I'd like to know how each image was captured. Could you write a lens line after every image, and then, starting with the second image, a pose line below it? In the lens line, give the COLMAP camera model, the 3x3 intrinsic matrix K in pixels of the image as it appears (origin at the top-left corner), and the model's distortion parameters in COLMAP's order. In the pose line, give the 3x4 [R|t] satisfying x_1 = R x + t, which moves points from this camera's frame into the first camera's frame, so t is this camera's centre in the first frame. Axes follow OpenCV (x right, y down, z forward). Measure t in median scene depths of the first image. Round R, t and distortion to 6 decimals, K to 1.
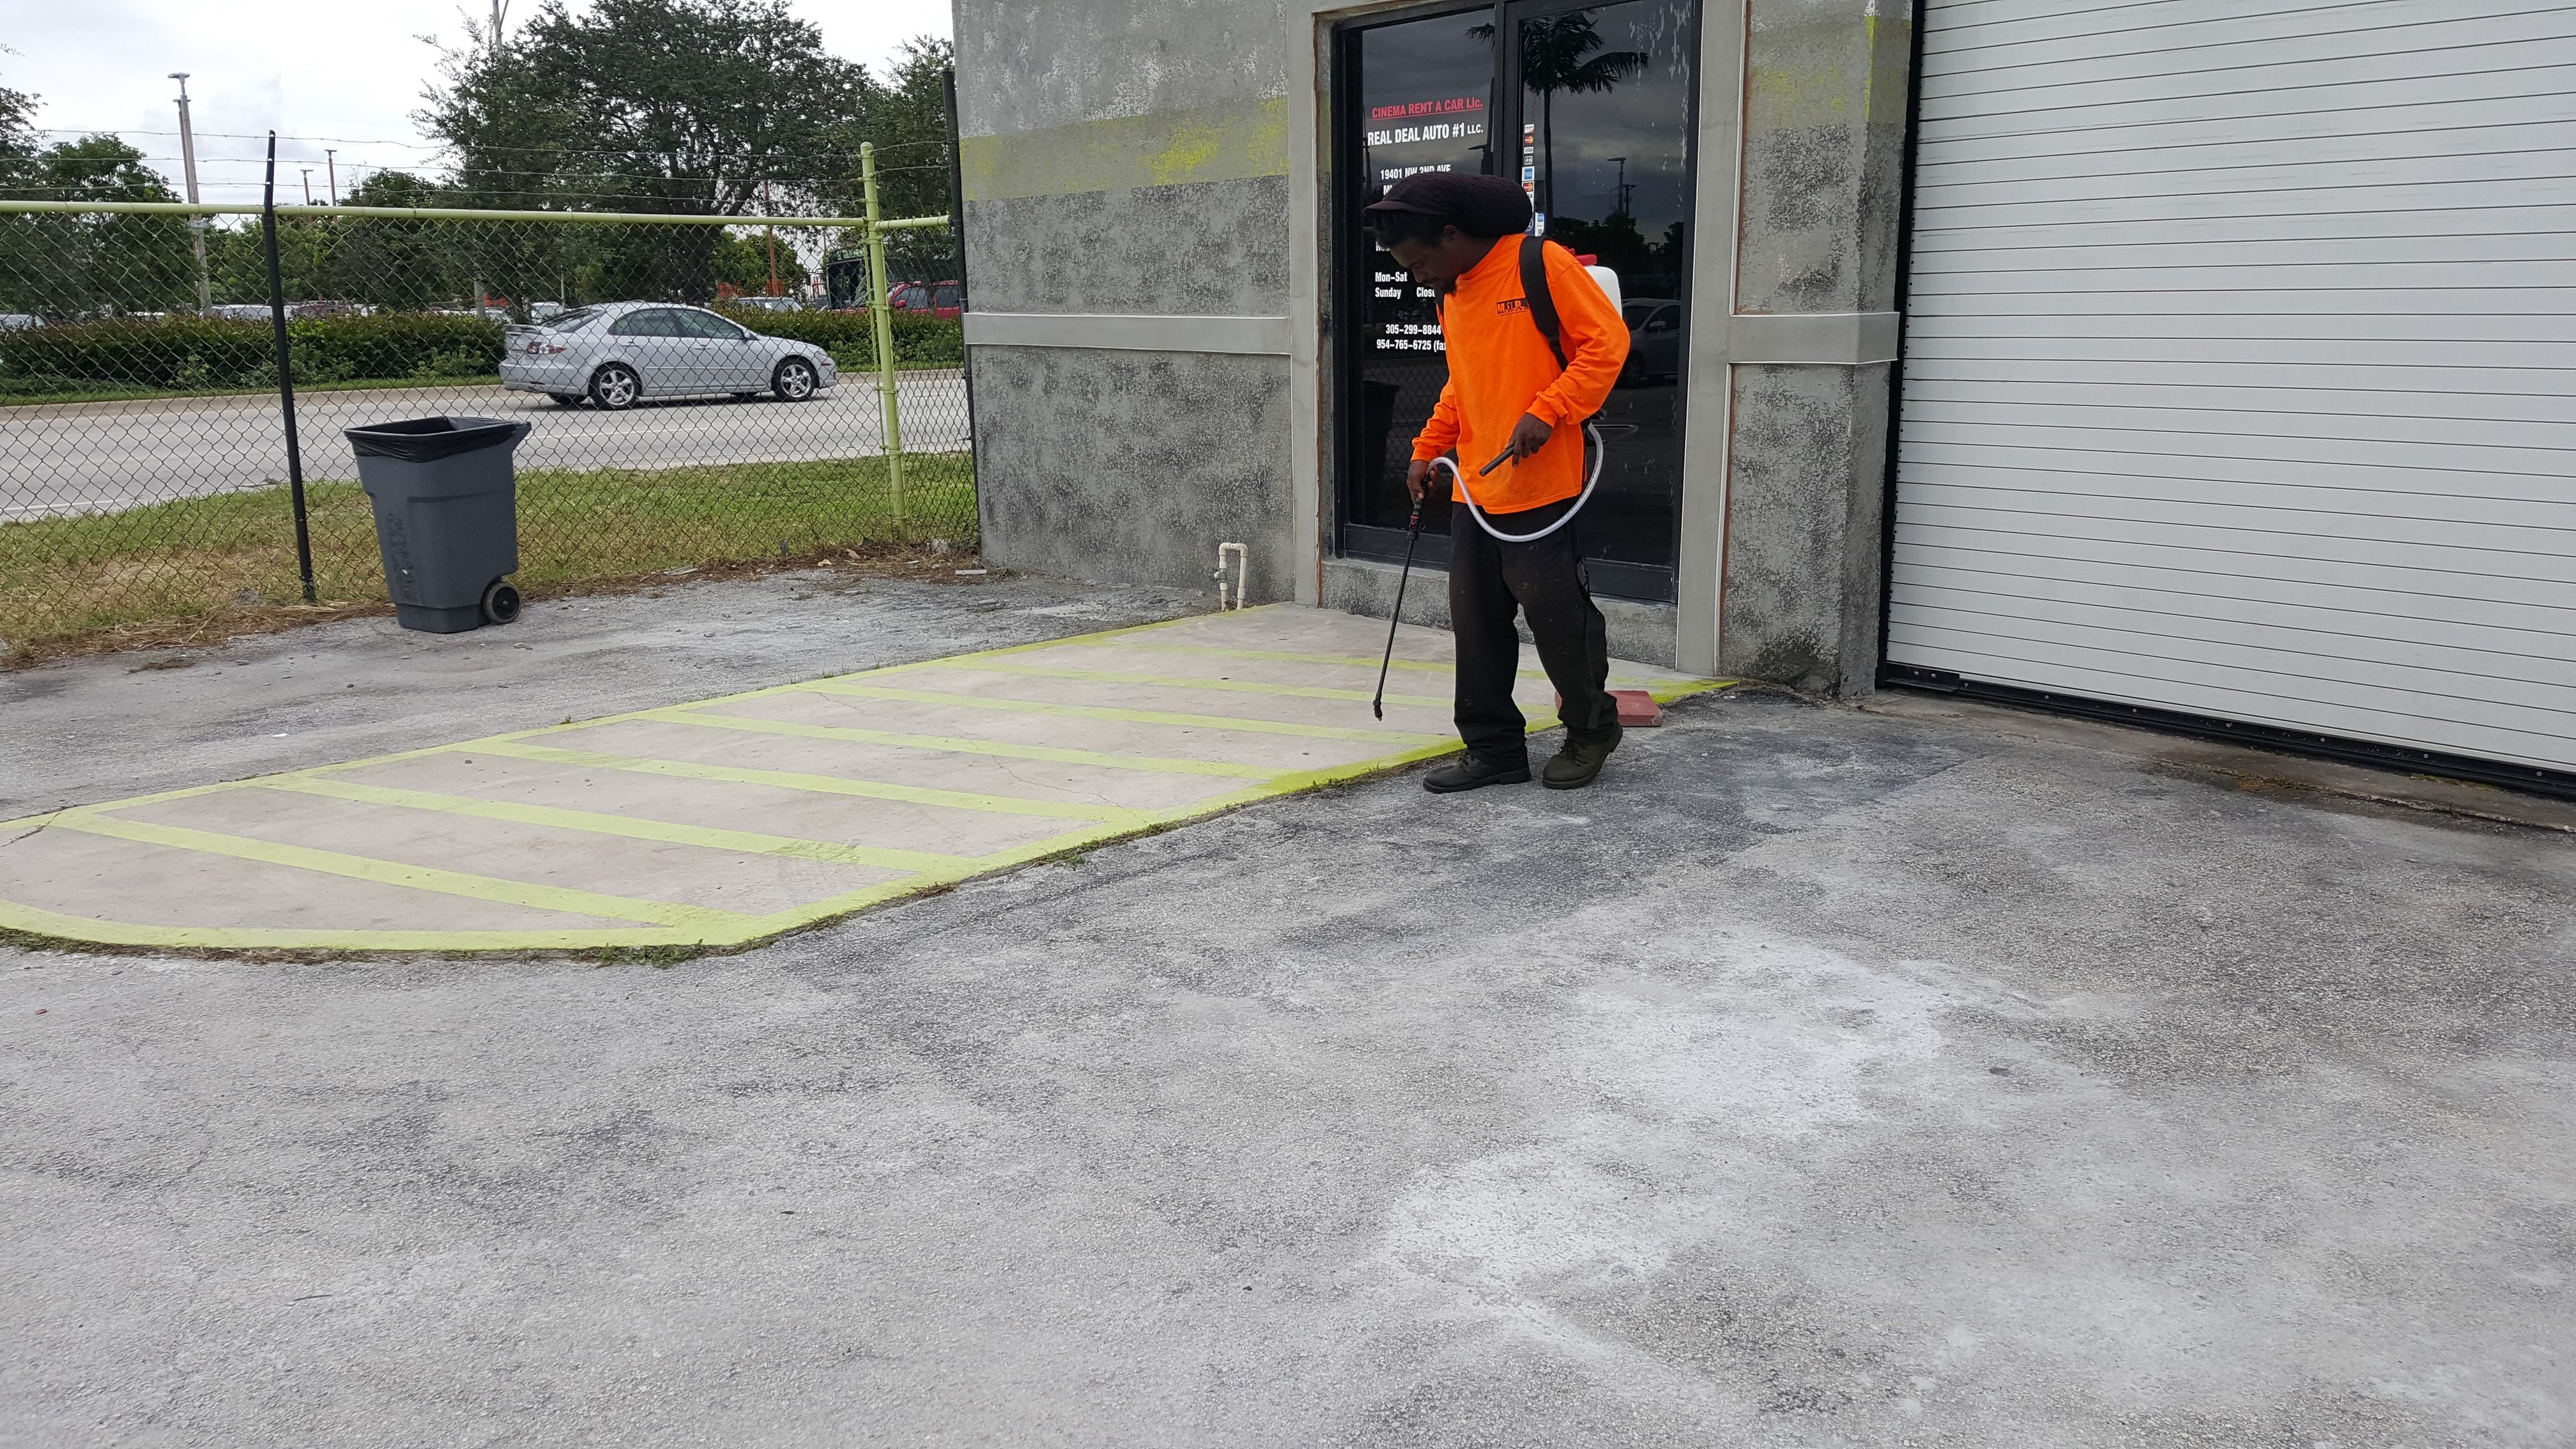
lens RADIAL K [[1856.6, 0, 1249.3], [0, 1856.6, 672.7], [0, 0, 1]] dist [0.156570, -0.285151]
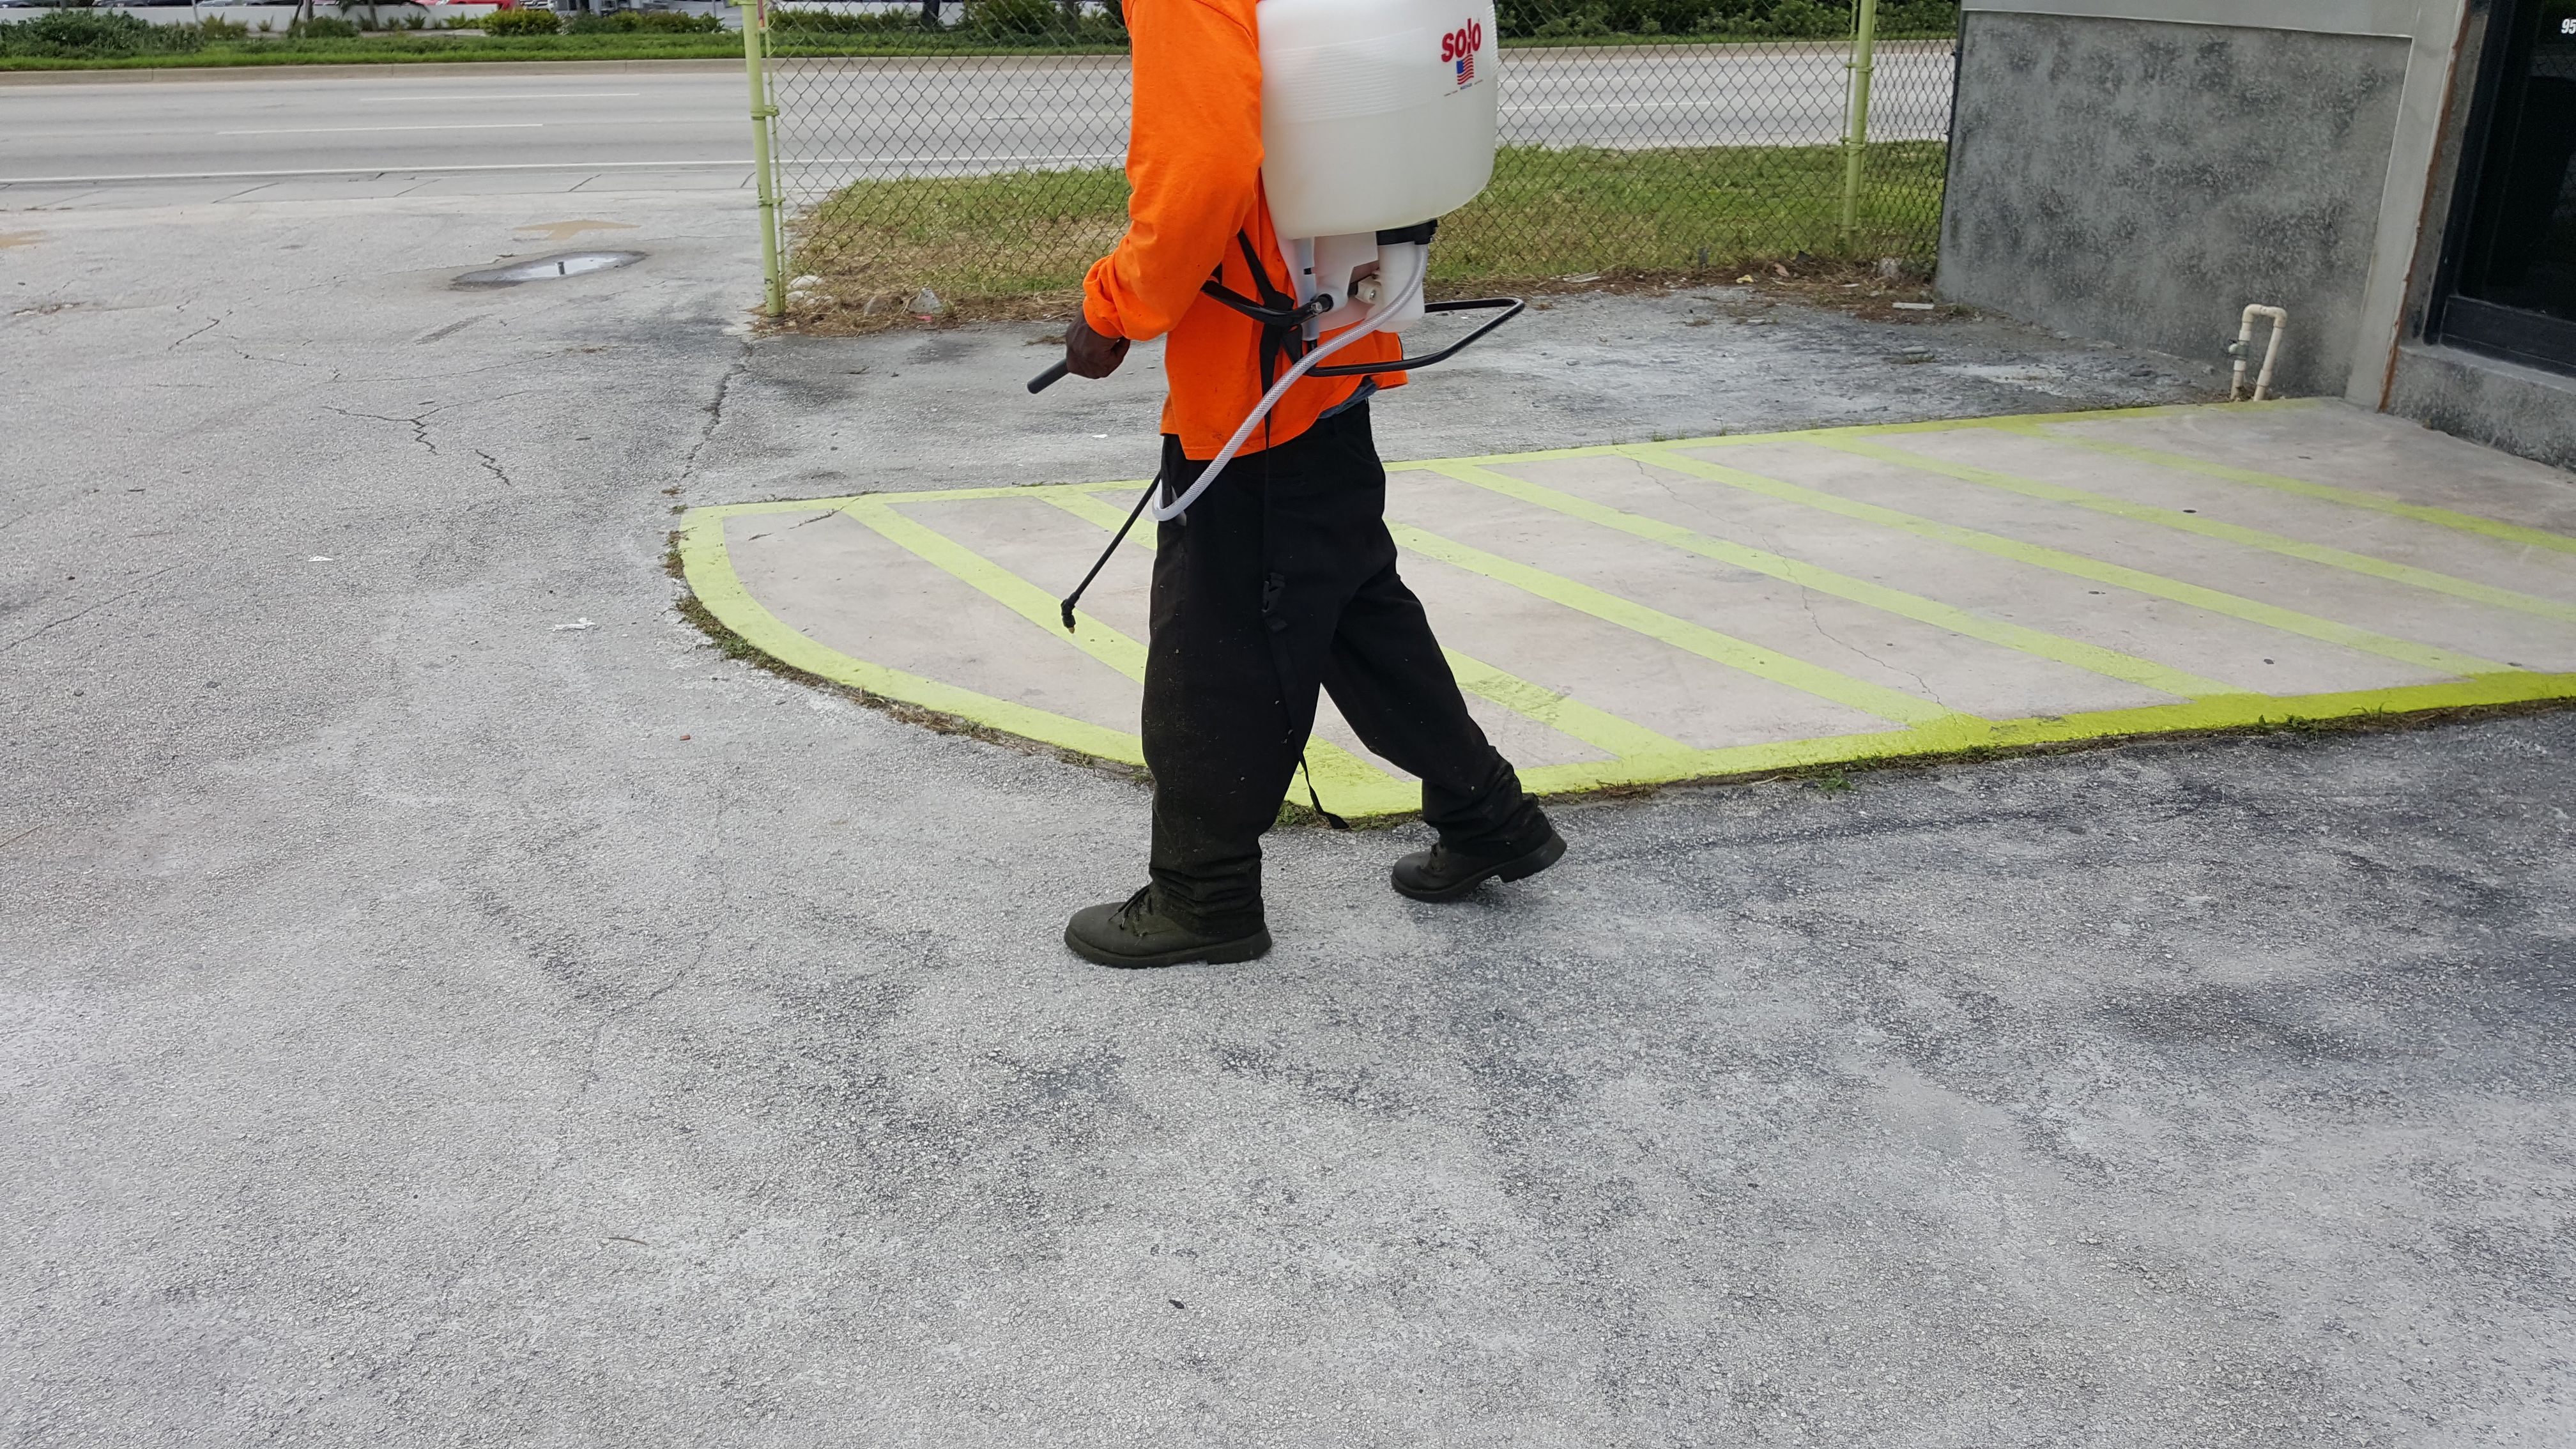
lens RADIAL K [[1836.8, 0, 1270.6], [0, 1836.8, 696.3], [0, 0, 1]] dist [0.108389, -0.172733]
pose [[0.861882, 0.191543, -0.469543, 0.027791], [-0.103098, 0.972769, 0.207583, -0.033959], [0.496518, -0.130503, 0.858160, 0.172283]]
